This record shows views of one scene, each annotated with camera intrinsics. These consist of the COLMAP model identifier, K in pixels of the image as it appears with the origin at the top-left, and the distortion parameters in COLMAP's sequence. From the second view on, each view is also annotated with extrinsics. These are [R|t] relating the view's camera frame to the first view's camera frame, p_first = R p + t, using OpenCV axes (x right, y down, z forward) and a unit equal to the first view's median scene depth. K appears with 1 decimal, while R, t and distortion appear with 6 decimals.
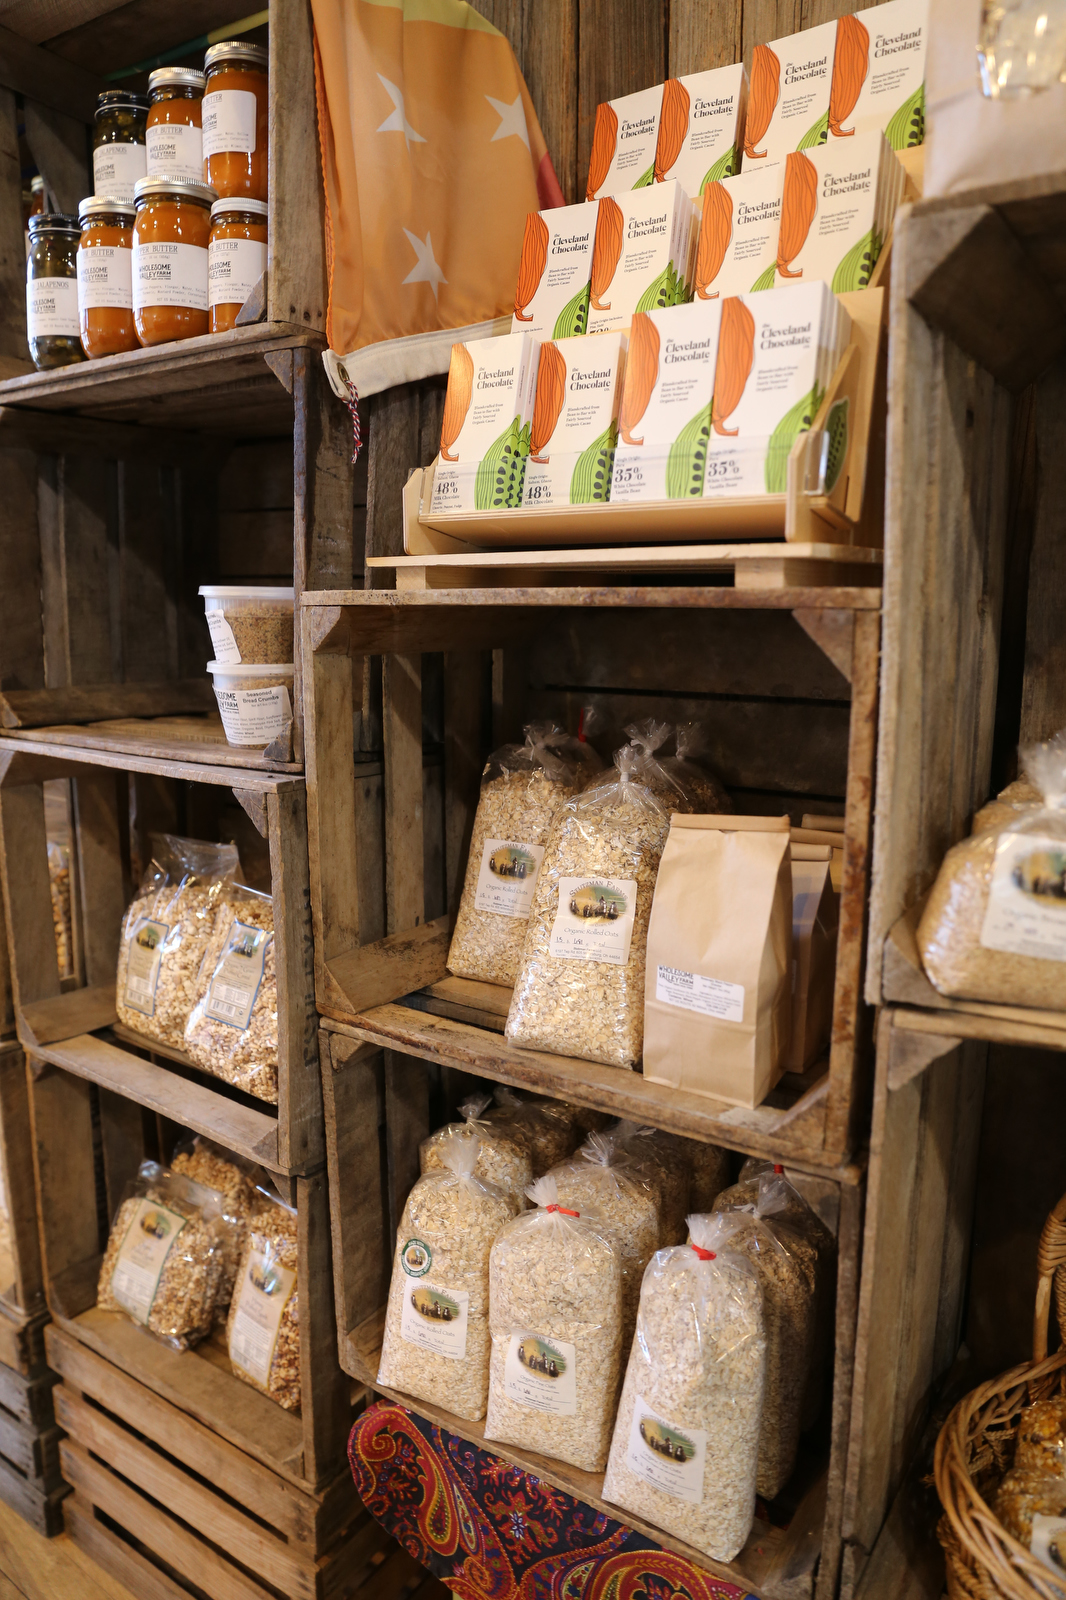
lens RADIAL K [[1094.0, 0, 533.0], [0, 1094.0, 800.0], [0, 0, 1]] dist [-0.082208, 0.047568]
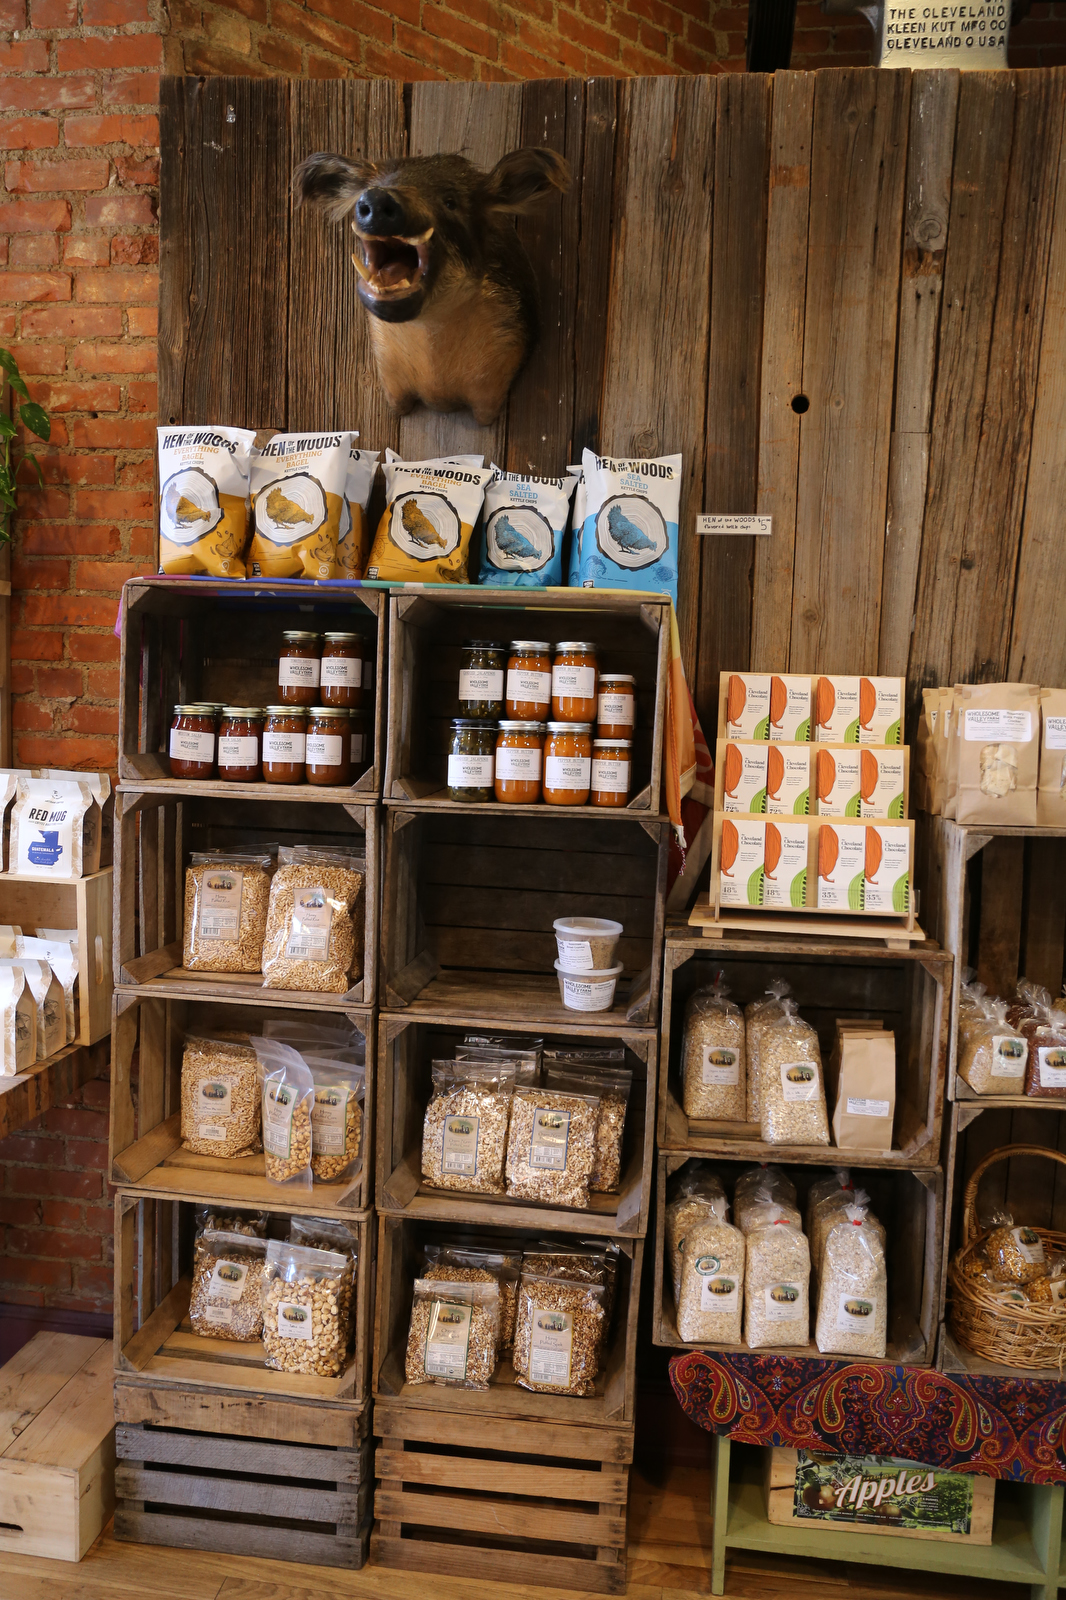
lens RADIAL K [[1183.7, 0, 533.0], [0, 1183.7, 800.0], [0, 0, 1]] dist [-0.034919, -0.000451]
pose [[0.883399, -0.021580, 0.468124, -1.508057], [0.060982, 0.995739, -0.069177, -0.323073], [-0.464636, 0.089658, 0.880951, -0.903204]]
